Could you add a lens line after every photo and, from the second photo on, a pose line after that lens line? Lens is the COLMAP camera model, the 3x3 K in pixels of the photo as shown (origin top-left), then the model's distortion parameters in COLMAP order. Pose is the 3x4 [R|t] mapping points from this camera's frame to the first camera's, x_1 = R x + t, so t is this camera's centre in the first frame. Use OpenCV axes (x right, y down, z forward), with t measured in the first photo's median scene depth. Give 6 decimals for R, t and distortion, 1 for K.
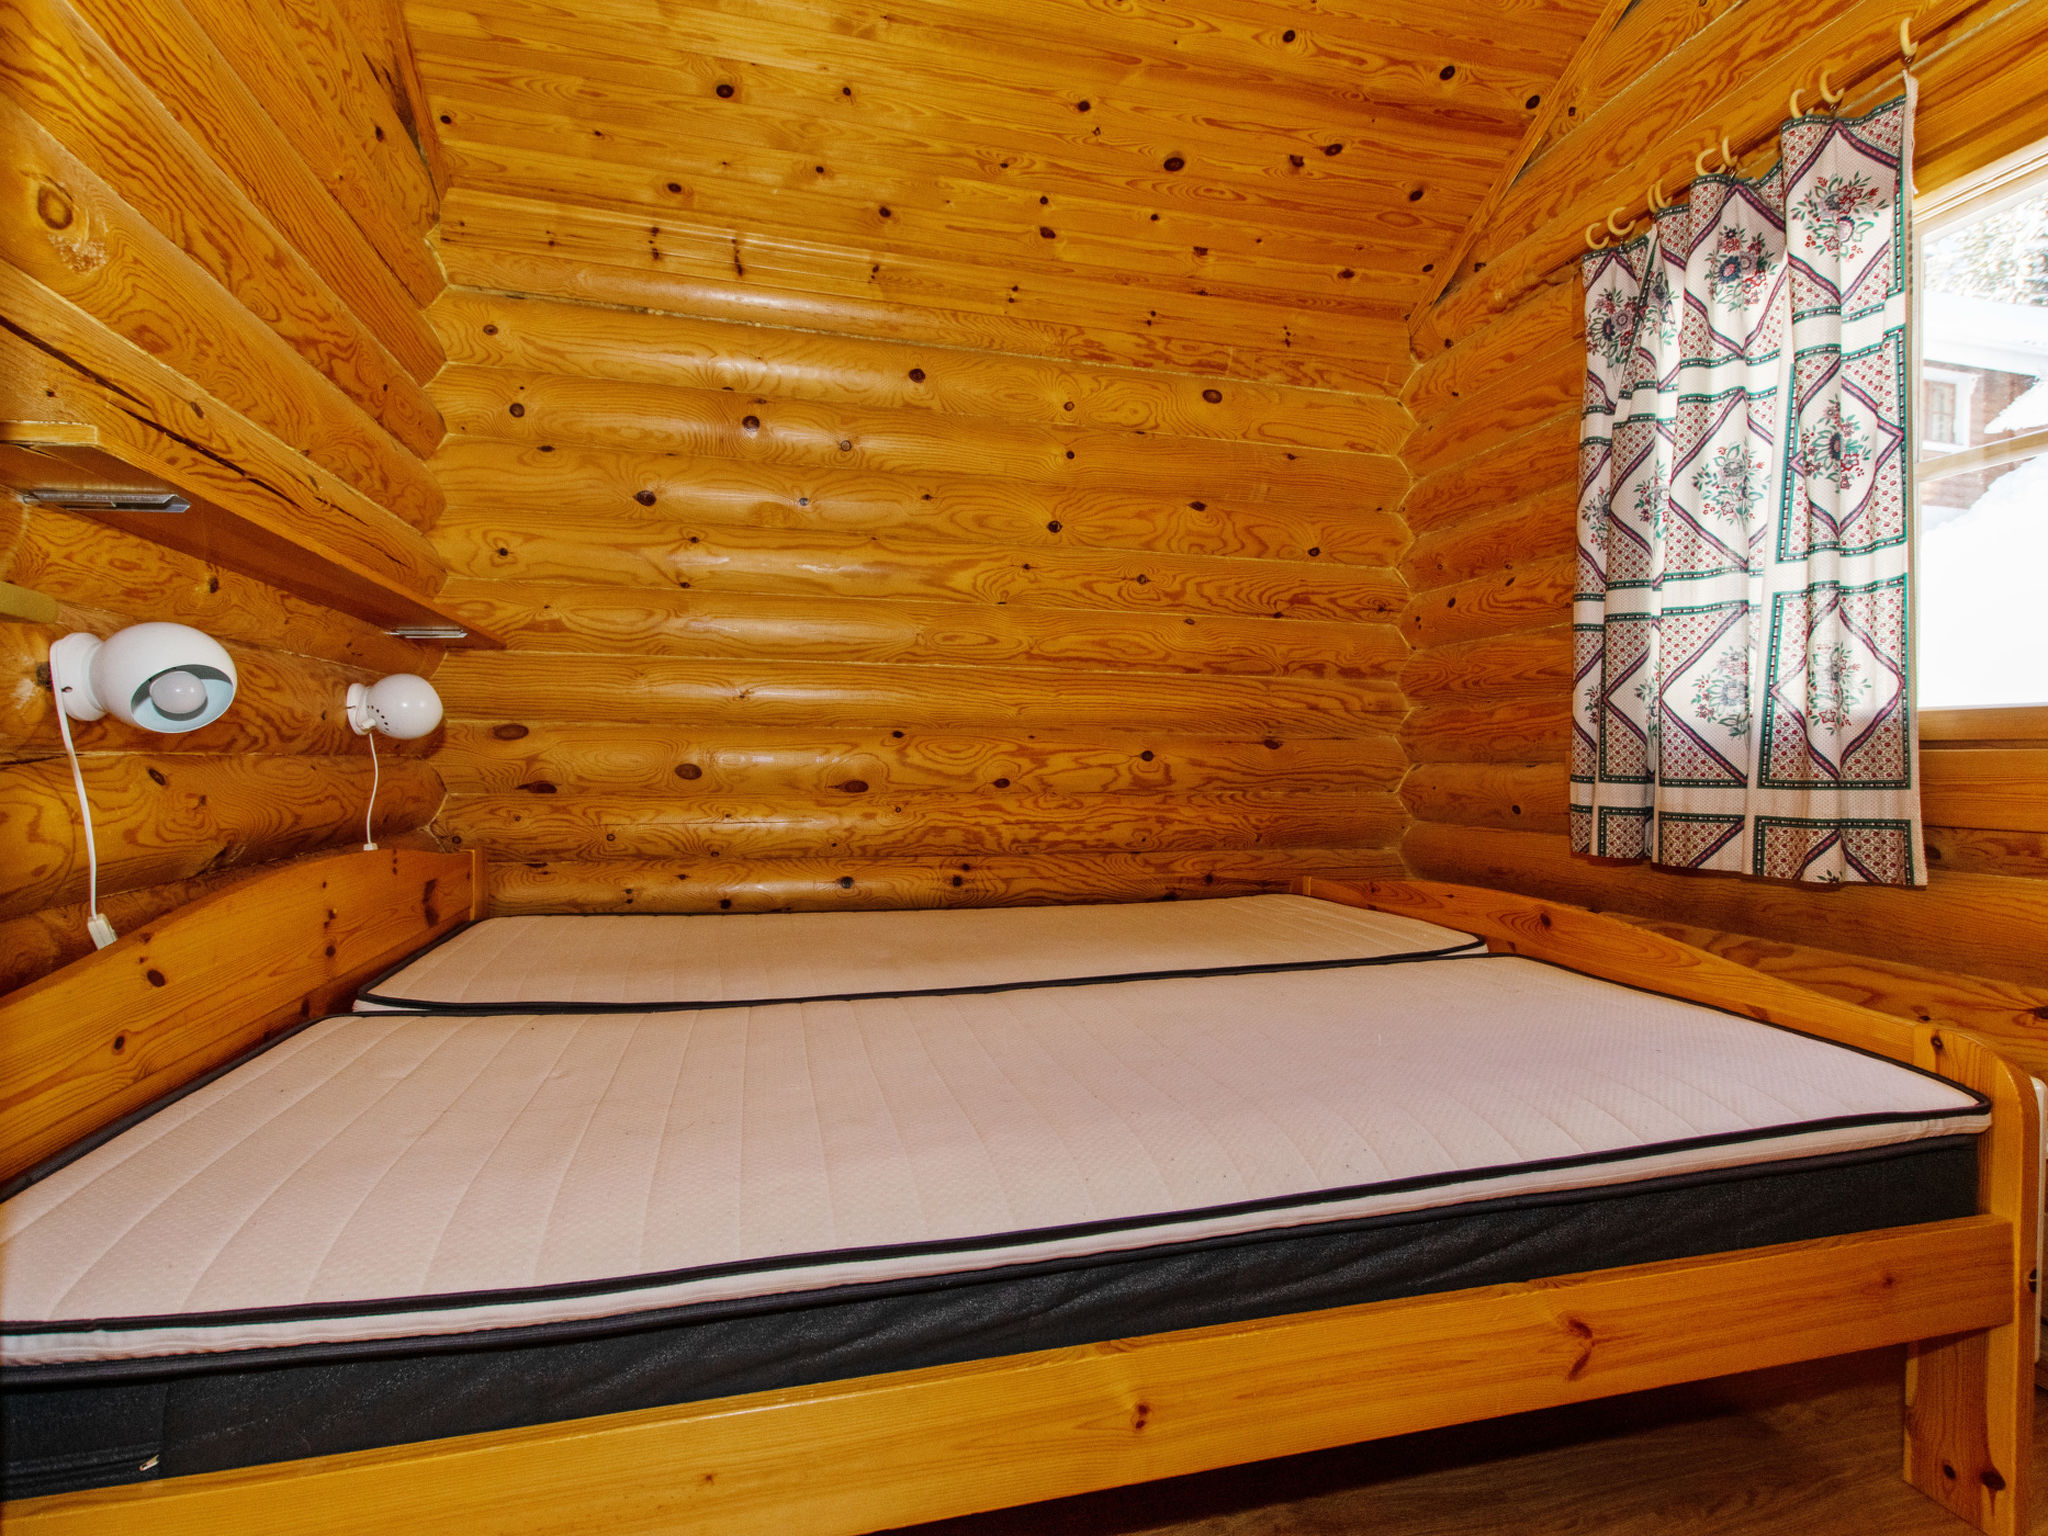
lens RADIAL K [[995.2, 0, 1031.0], [0, 995.2, 763.4], [0, 0, 1]] dist [0.007699, -0.001695]
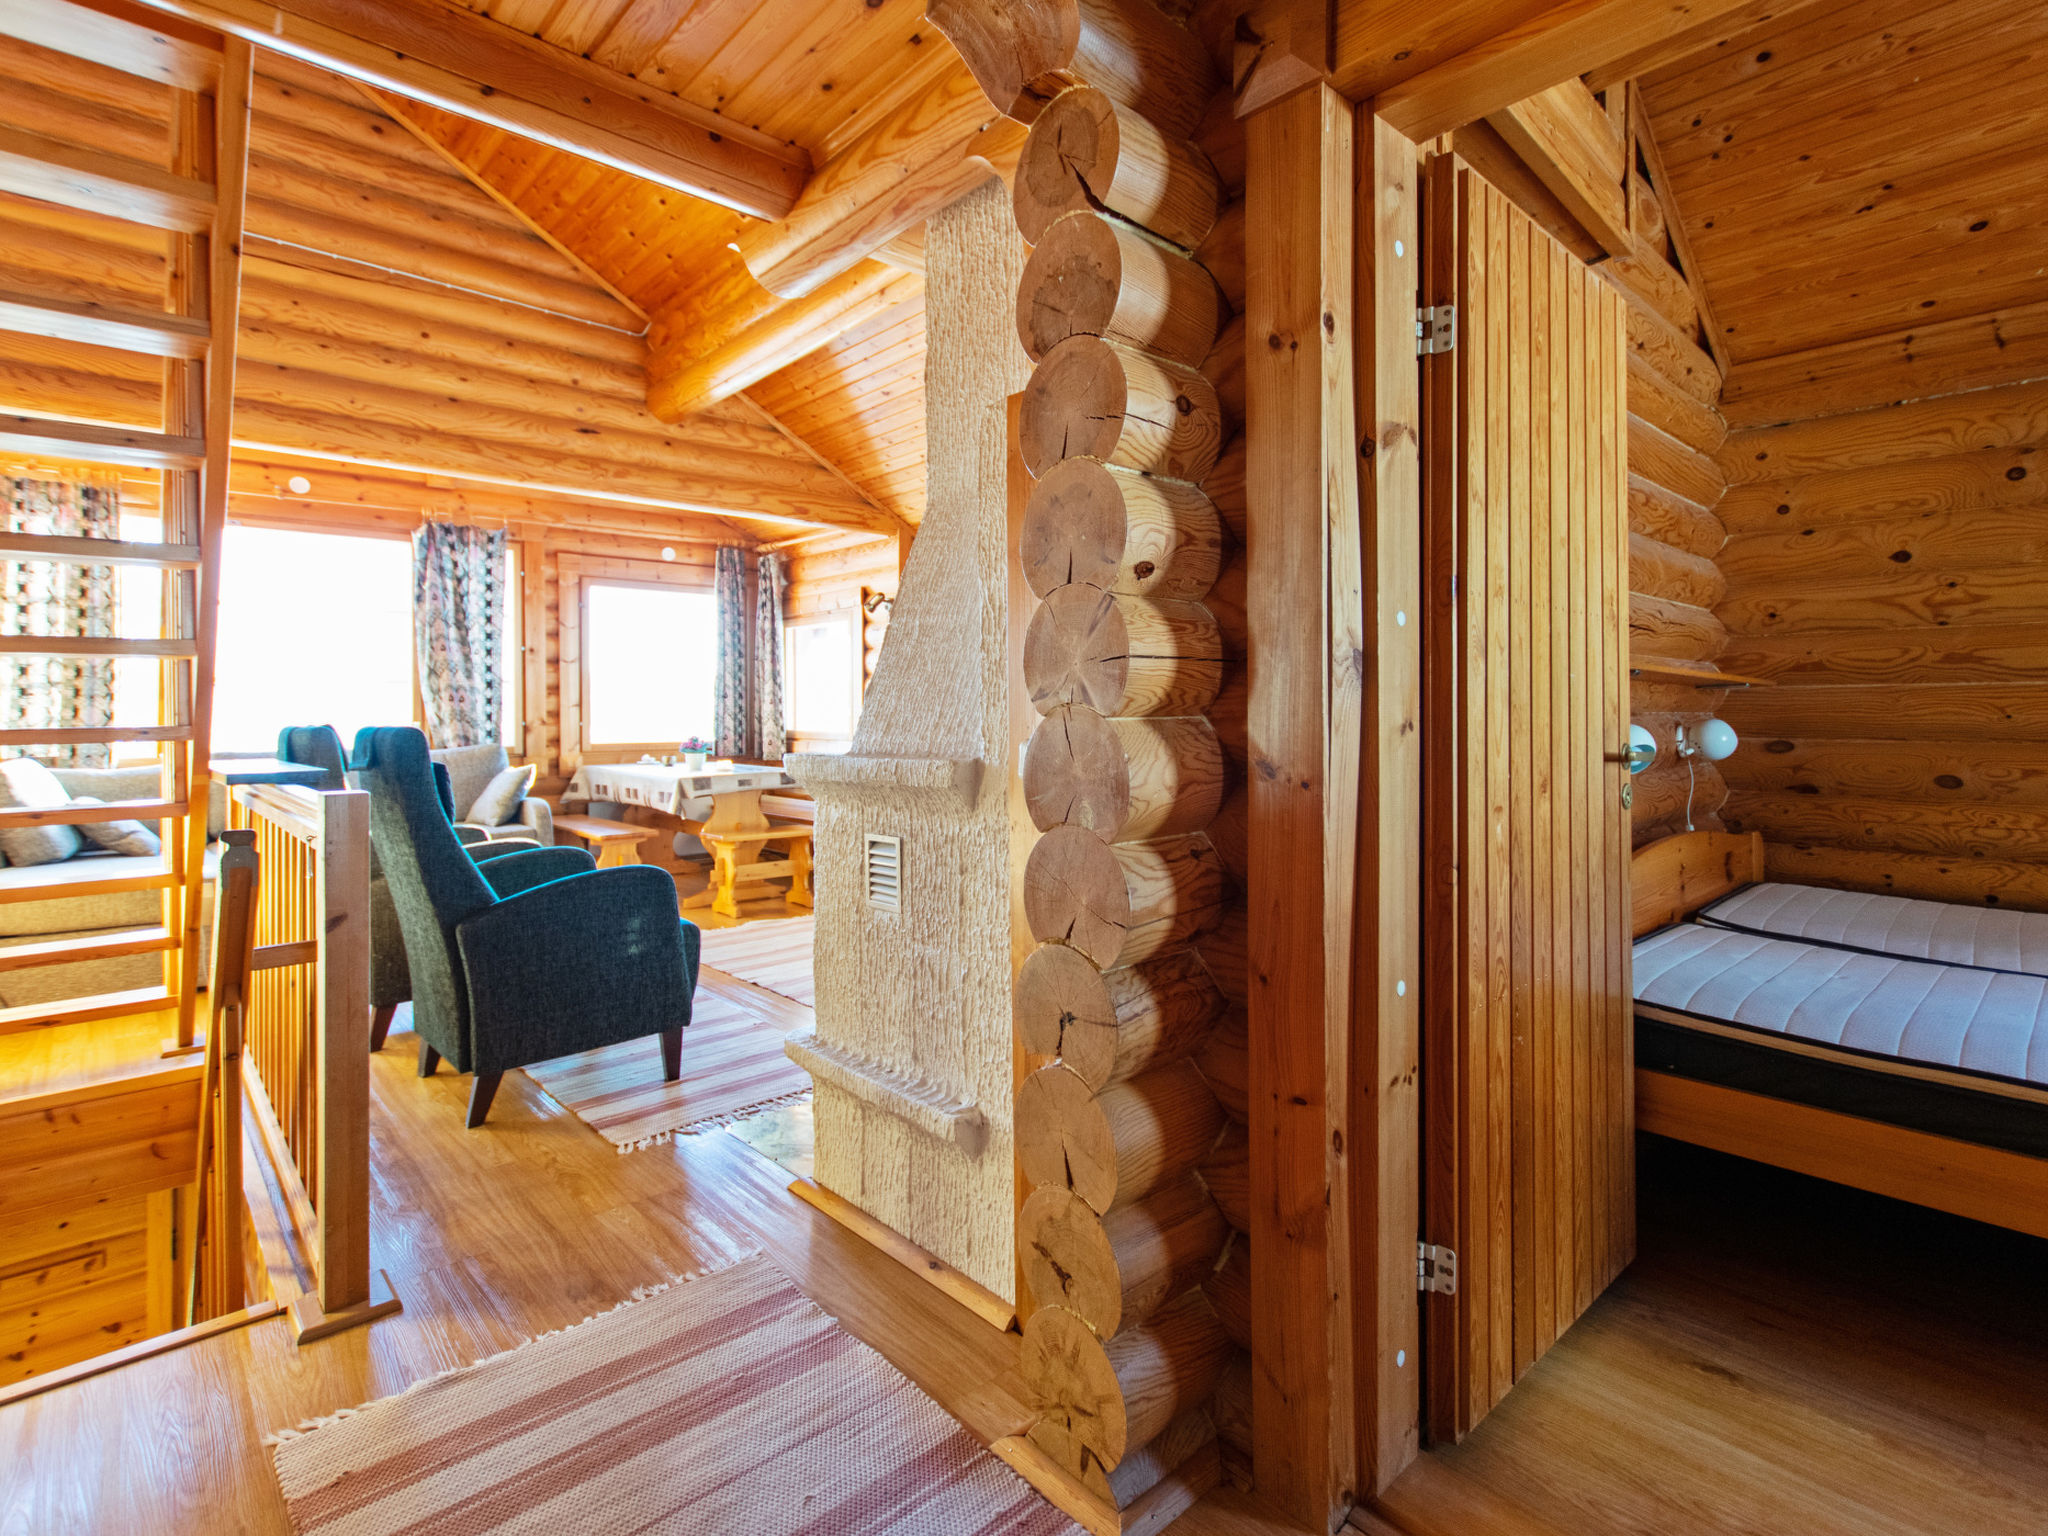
lens RADIAL K [[995.2, 0, 1041.2], [0, 995.2, 713.5], [0, 0, 1]] dist [0.007699, -0.001695]
pose [[0.465698, -0.009220, -0.884896, 0.212050], [0.004613, 0.999957, -0.007991, -0.070597], [0.884932, -0.000360, 0.465721, -0.519219]]
